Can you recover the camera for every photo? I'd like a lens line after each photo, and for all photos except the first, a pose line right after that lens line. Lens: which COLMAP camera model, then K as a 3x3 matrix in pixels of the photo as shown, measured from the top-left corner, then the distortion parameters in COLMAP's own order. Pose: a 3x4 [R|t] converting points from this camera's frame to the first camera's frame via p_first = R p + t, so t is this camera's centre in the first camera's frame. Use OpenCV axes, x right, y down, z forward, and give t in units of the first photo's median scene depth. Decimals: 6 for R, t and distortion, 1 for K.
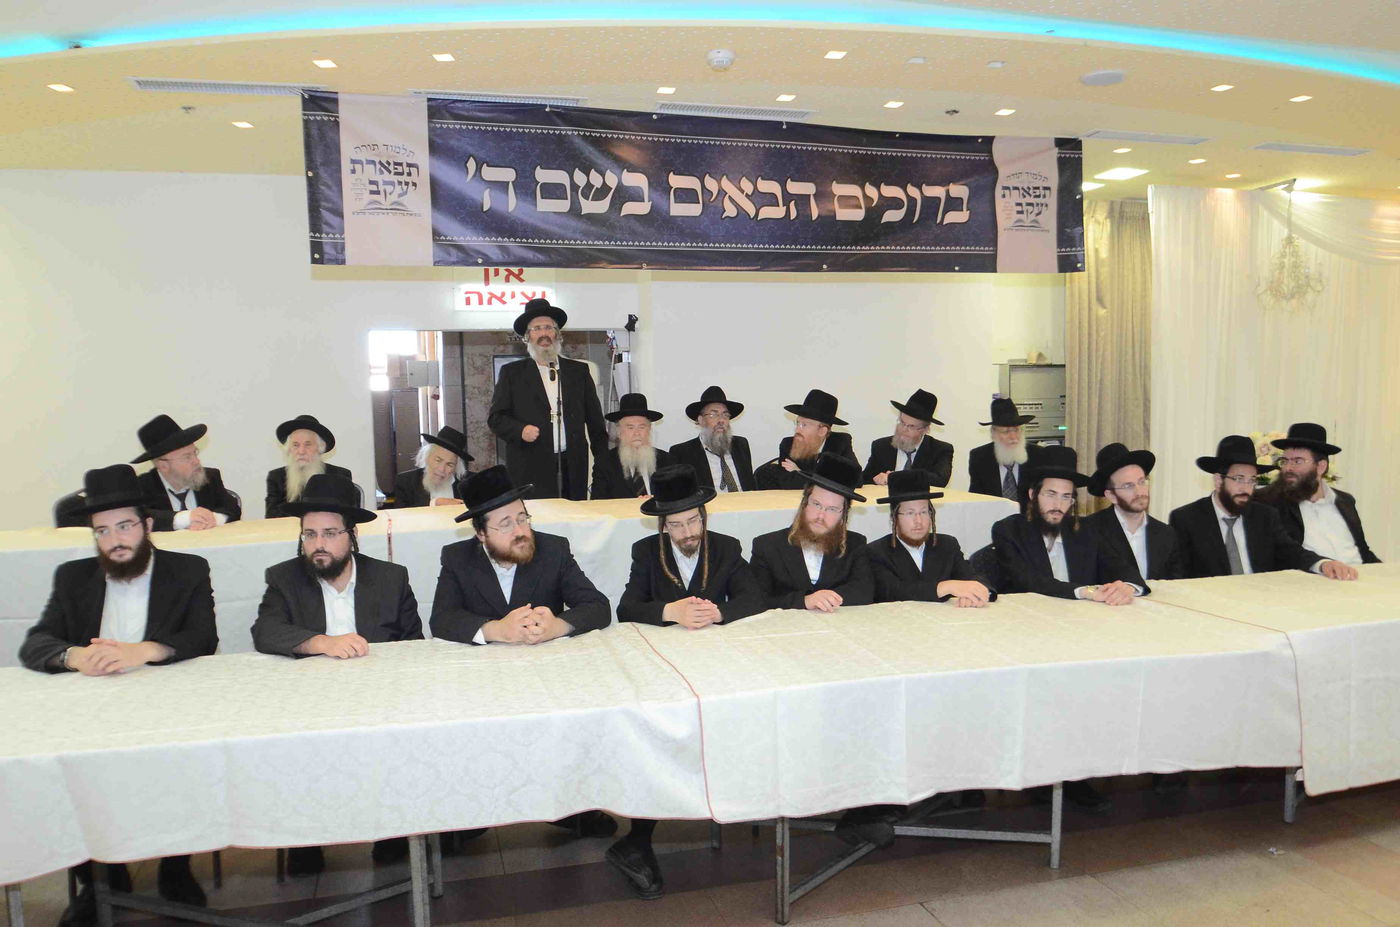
lens RADIAL K [[1088.0, 0, 677.2], [0, 1088.0, 459.5], [0, 0, 1]] dist [-0.097182, 0.051323]
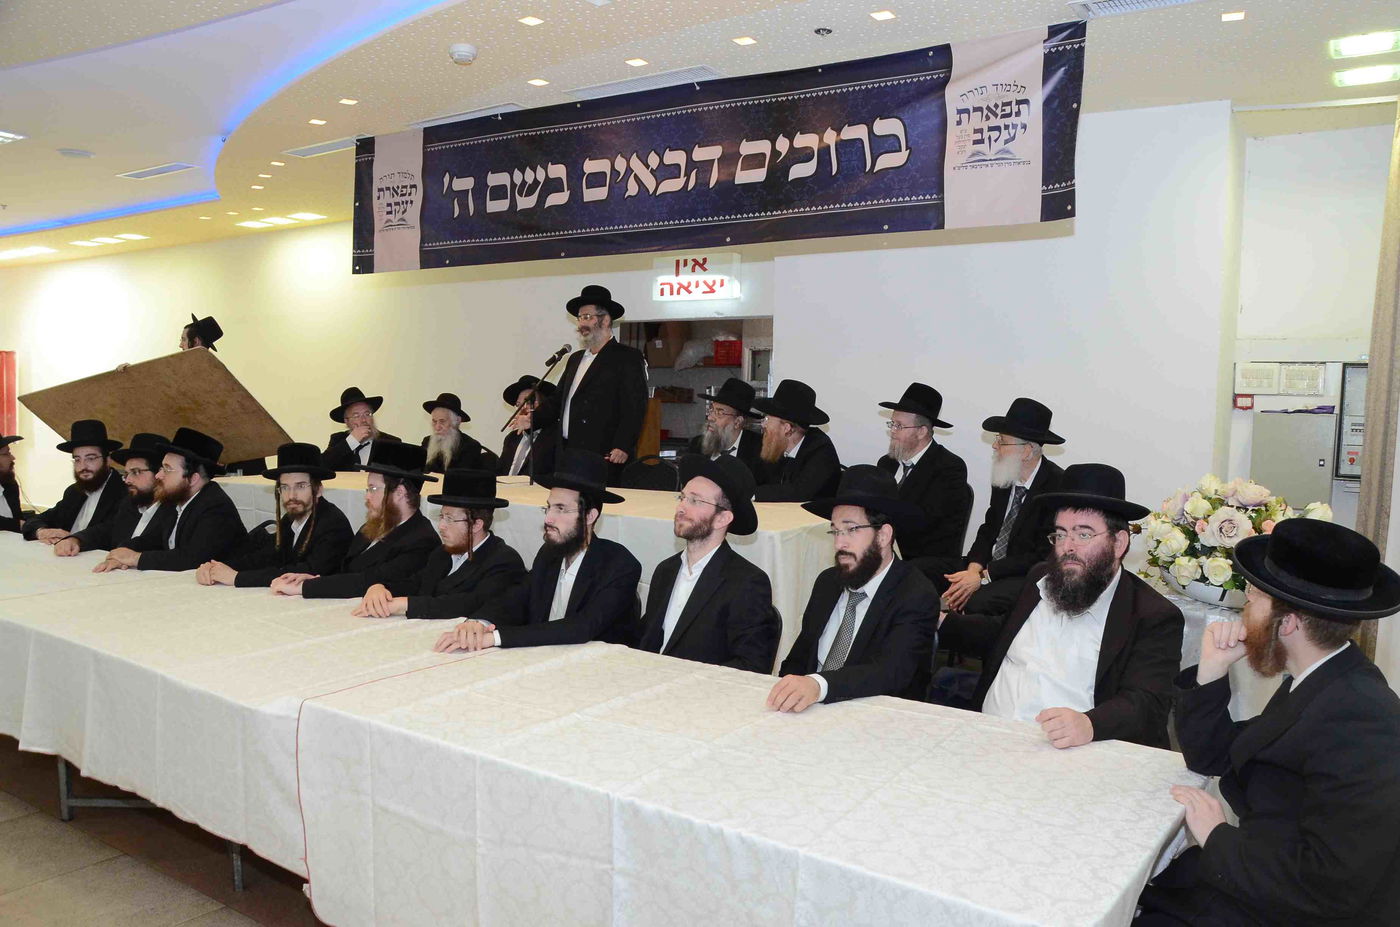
lens RADIAL K [[1088.0, 0, 684.1], [0, 1088.0, 458.9], [0, 0, 1]] dist [-0.097182, 0.051323]
pose [[0.646793, 0.076657, -0.758803, 0.835452], [-0.066029, 0.996828, 0.044421, -0.042711], [0.759802, 0.021372, 0.649803, 0.440230]]
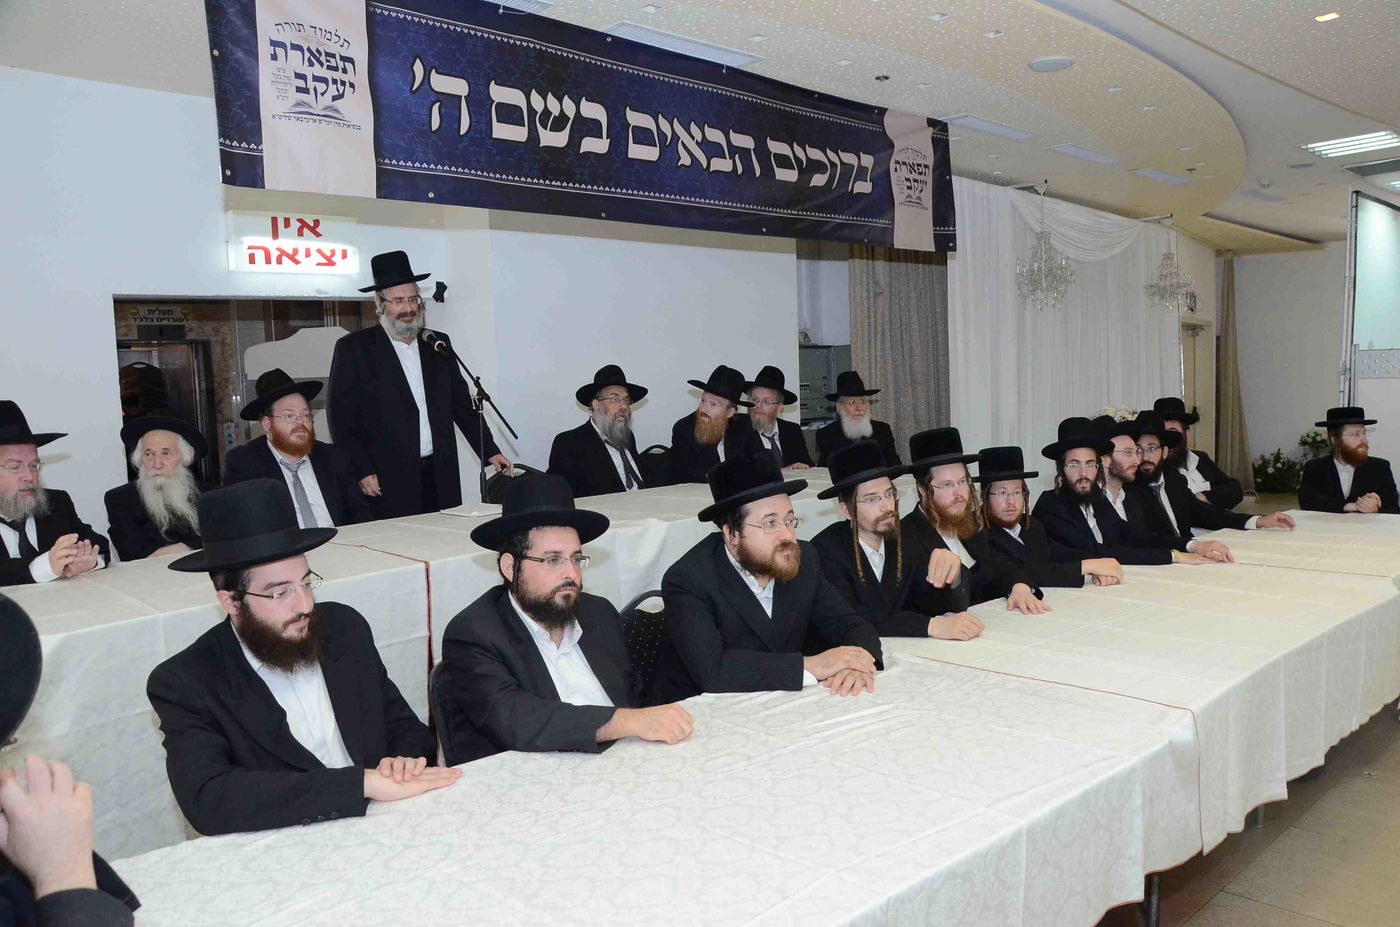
lens RADIAL K [[1088.0, 0, 664.8], [0, 1088.0, 470.6], [0, 0, 1]] dist [-0.097182, 0.051323]
pose [[0.897422, -0.042367, 0.439133, -0.366943], [0.035288, 0.999082, 0.024275, -0.001653], [-0.439759, -0.006289, 0.898094, 0.234251]]
